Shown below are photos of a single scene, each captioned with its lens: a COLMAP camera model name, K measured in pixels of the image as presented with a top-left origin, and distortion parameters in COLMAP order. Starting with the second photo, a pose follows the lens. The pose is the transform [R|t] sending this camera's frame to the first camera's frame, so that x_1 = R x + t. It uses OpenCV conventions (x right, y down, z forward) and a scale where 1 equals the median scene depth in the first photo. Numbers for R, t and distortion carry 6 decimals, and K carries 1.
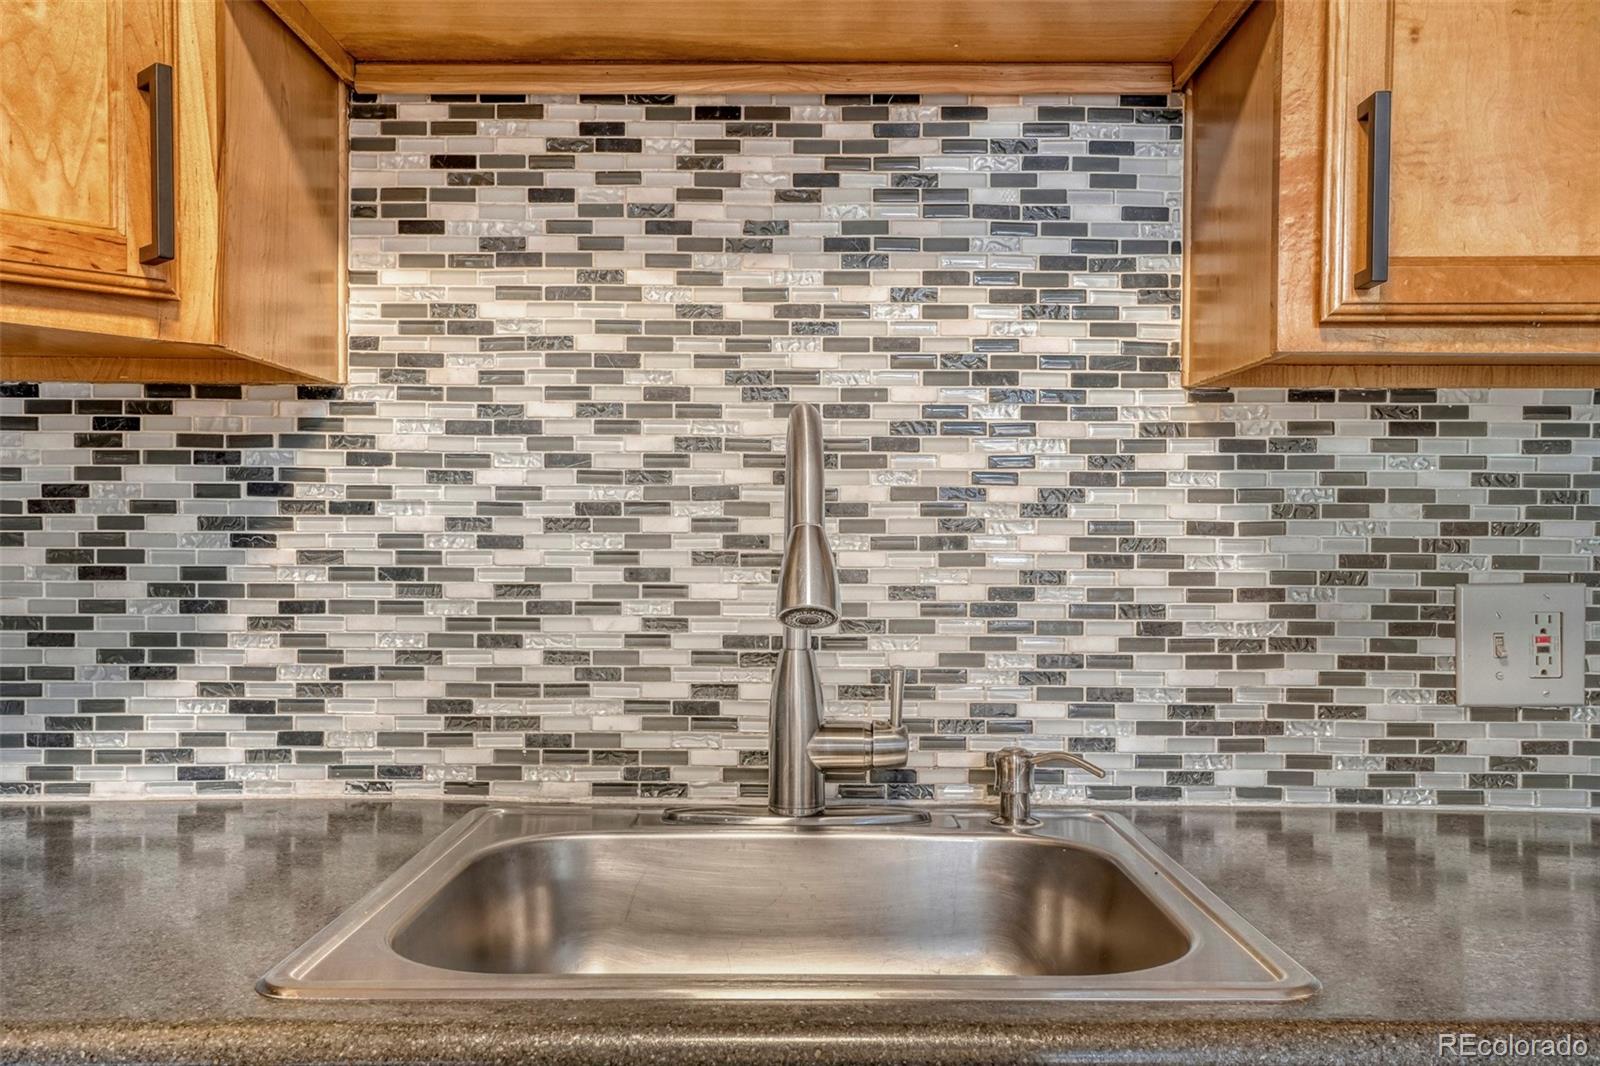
lens RADIAL K [[1338.8, 0, 800.0], [0, 1338.8, 533.0], [0, 0, 1]] dist [0.012112, 0.061303]
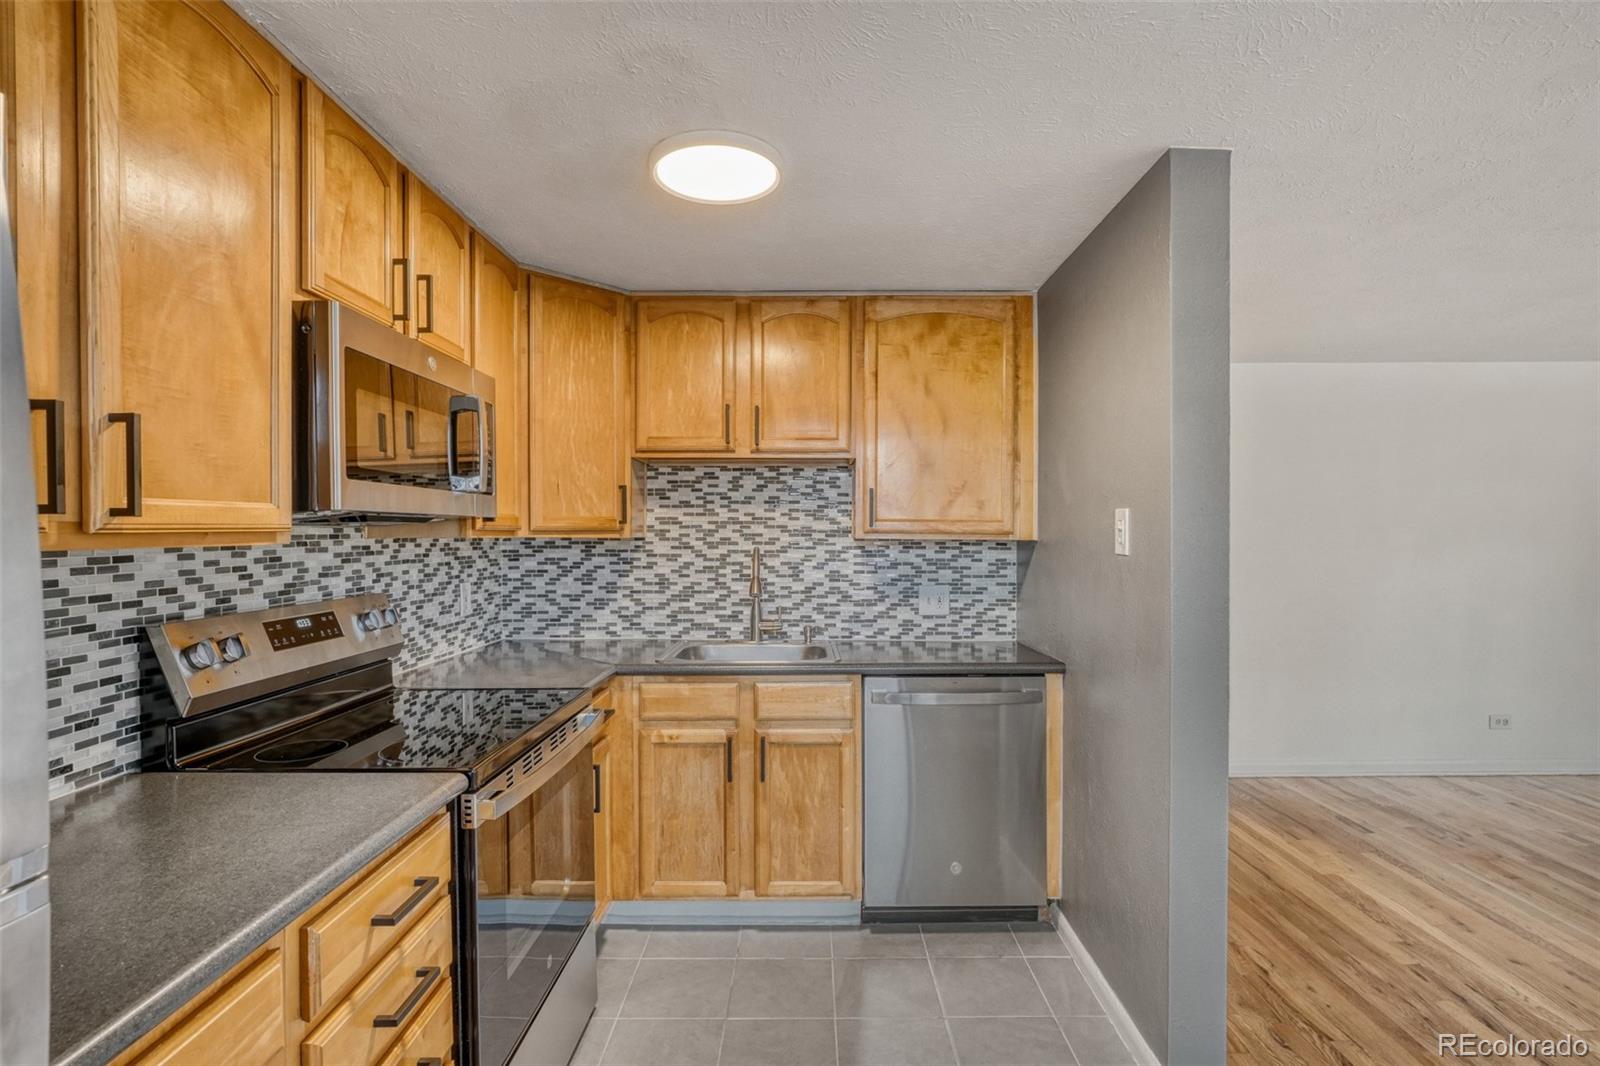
lens RADIAL K [[777.7, 0, 805.3], [0, 777.7, 549.3], [0, 0, 1]] dist [-0.027171, 0.011535]
pose [[0.999985, -0.002248, 0.005005, 0.130487], [0.002159, 0.999841, 0.017697, -0.113803], [-0.005044, -0.017686, 0.999831, -1.348723]]
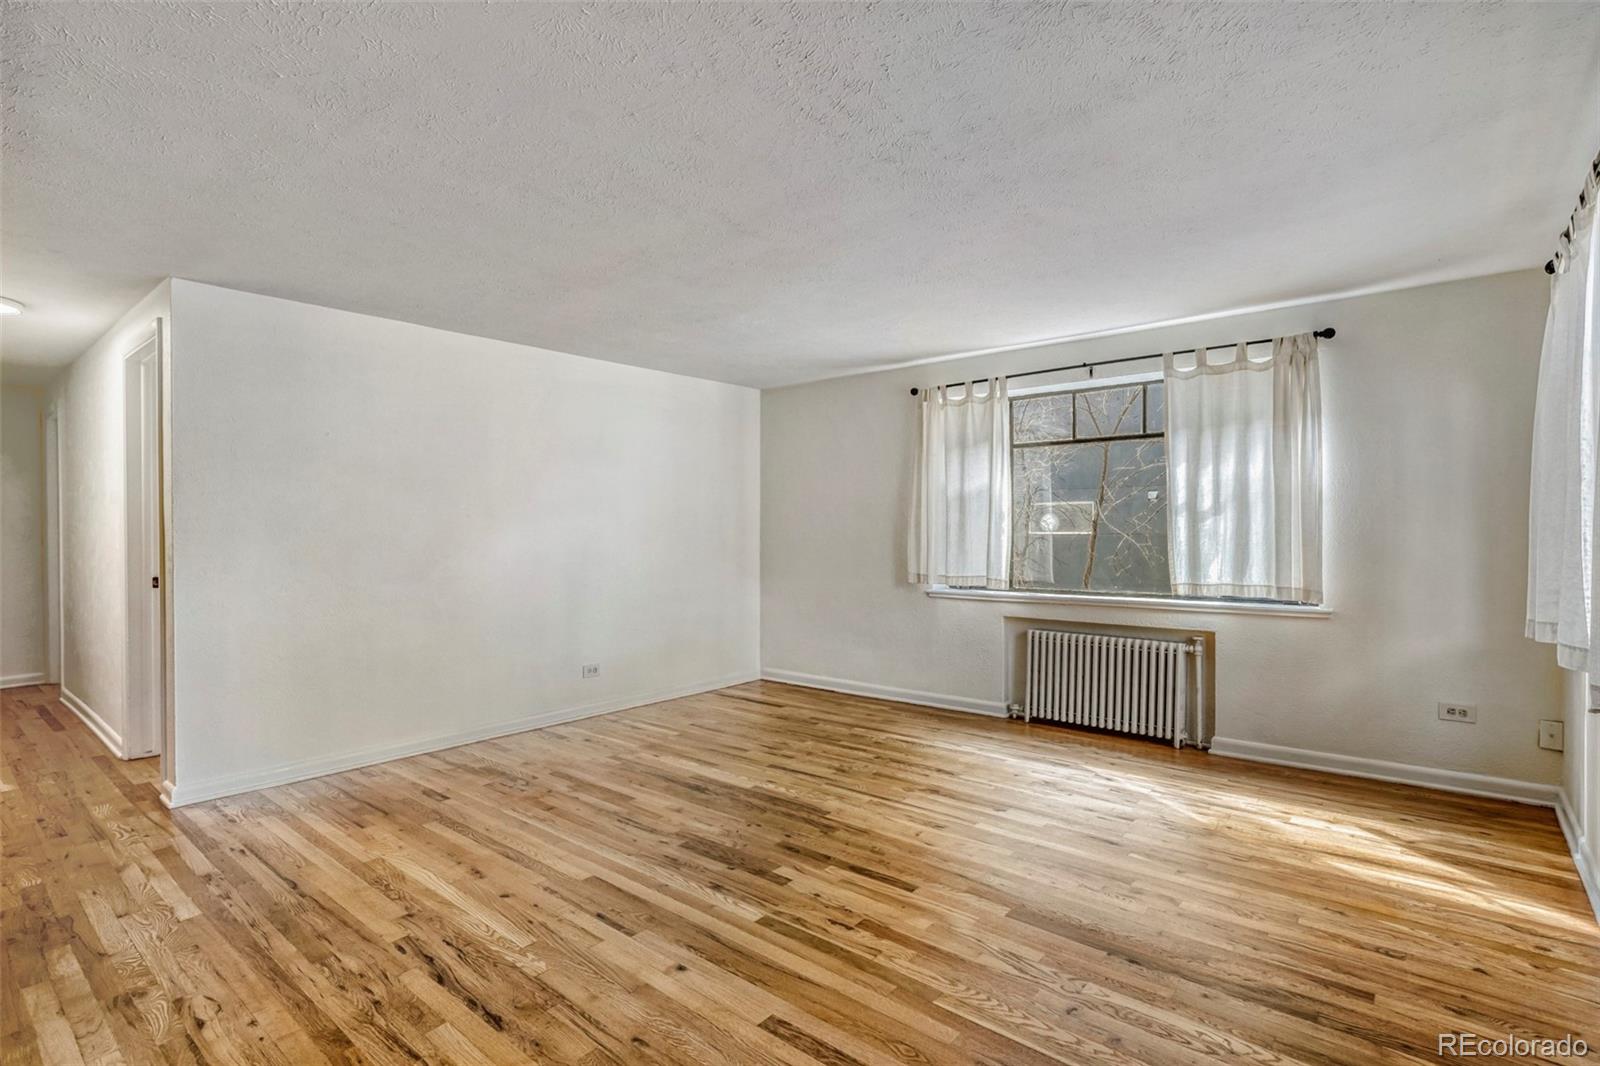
lens RADIAL K [[774.2, 0, 799.1], [0, 774.2, 531.8], [0, 0, 1]] dist [-0.019649, 0.008507]
pose [[0.637336, -0.002733, 0.770581, 0.808574], [0.006159, 0.999980, -0.001547, 0.012349], [-0.770561, 0.005732, 0.637340, -1.317691]]
